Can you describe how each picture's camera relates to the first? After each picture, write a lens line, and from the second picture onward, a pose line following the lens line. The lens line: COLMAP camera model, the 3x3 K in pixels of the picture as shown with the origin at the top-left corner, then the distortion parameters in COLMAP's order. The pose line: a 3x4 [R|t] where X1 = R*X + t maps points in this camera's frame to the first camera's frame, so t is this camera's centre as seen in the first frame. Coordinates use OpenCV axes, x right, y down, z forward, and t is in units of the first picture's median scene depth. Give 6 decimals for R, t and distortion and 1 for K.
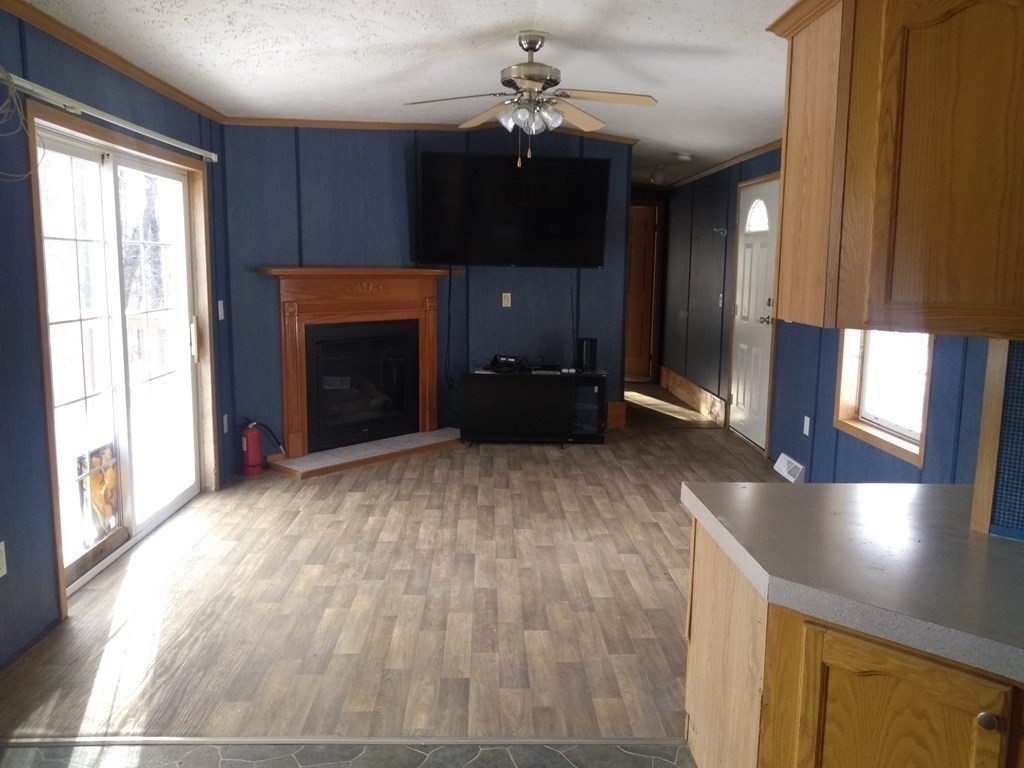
lens RADIAL K [[801.7, 0, 512.0], [0, 801.7, 384.0], [0, 0, 1]] dist [0.052673, -0.121194]
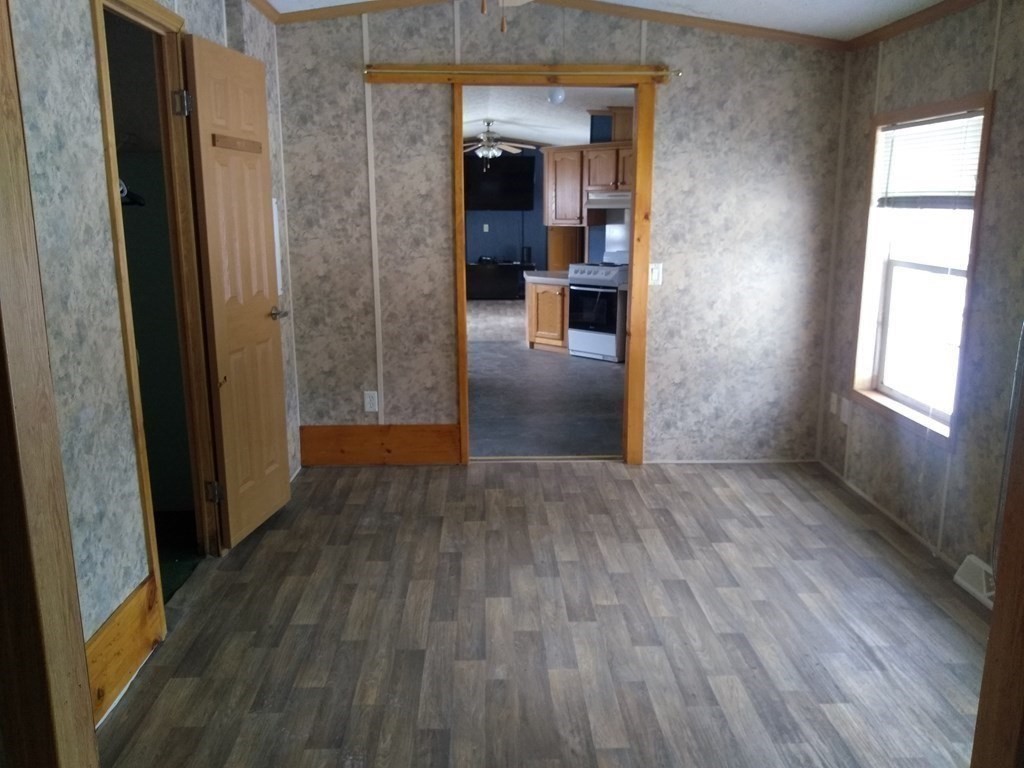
lens RADIAL K [[801.7, 0, 512.0], [0, 801.7, 384.0], [0, 0, 1]] dist [0.052673, -0.121194]
pose [[0.999827, -0.017949, -0.004937, 0.031997], [0.018257, 0.997244, 0.071911, -0.060116], [0.003633, -0.071989, 0.997399, 0.294292]]
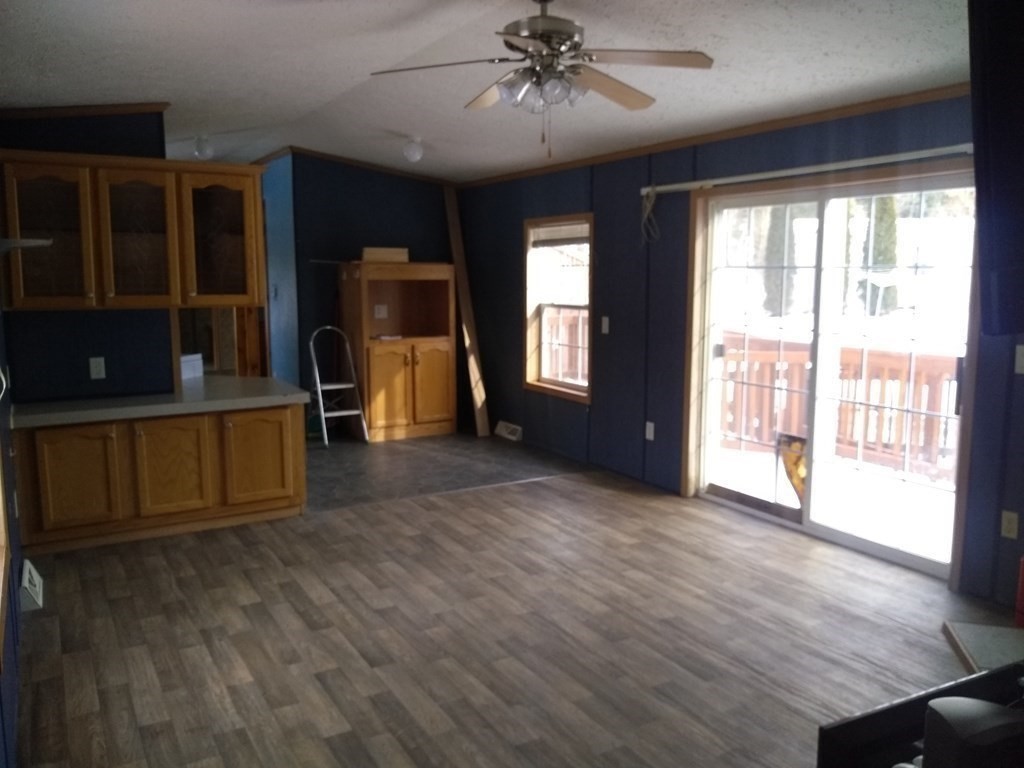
lens RADIAL K [[801.7, 0, 512.0], [0, 801.7, 384.0], [0, 0, 1]] dist [0.052673, -0.121194]
pose [[-0.875805, 0.057208, -0.479264, 0.397777], [-0.082775, 0.960438, 0.265908, -0.253475], [0.475515, 0.272554, -0.836421, 1.594014]]
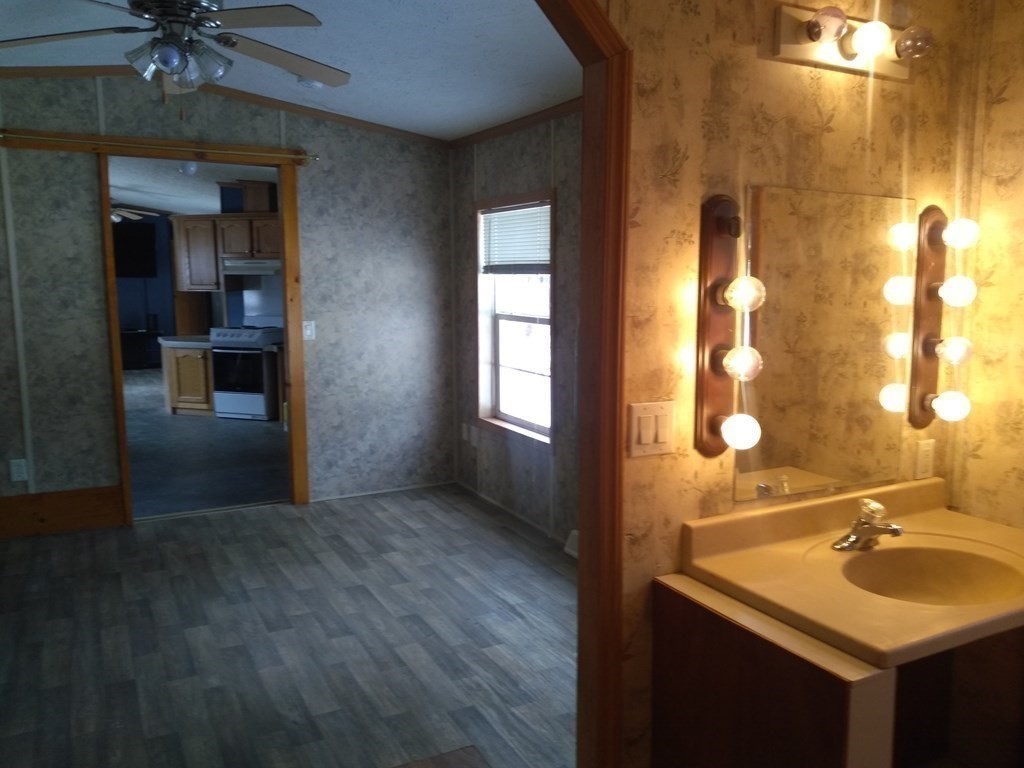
lens RADIAL K [[801.7, 0, 512.0], [0, 801.7, 384.0], [0, 0, 1]] dist [0.052673, -0.121194]
pose [[0.896007, -0.073323, 0.437944, -0.035939], [0.077282, 0.996970, 0.008804, -0.034331], [-0.437262, 0.025957, 0.898959, 0.168555]]
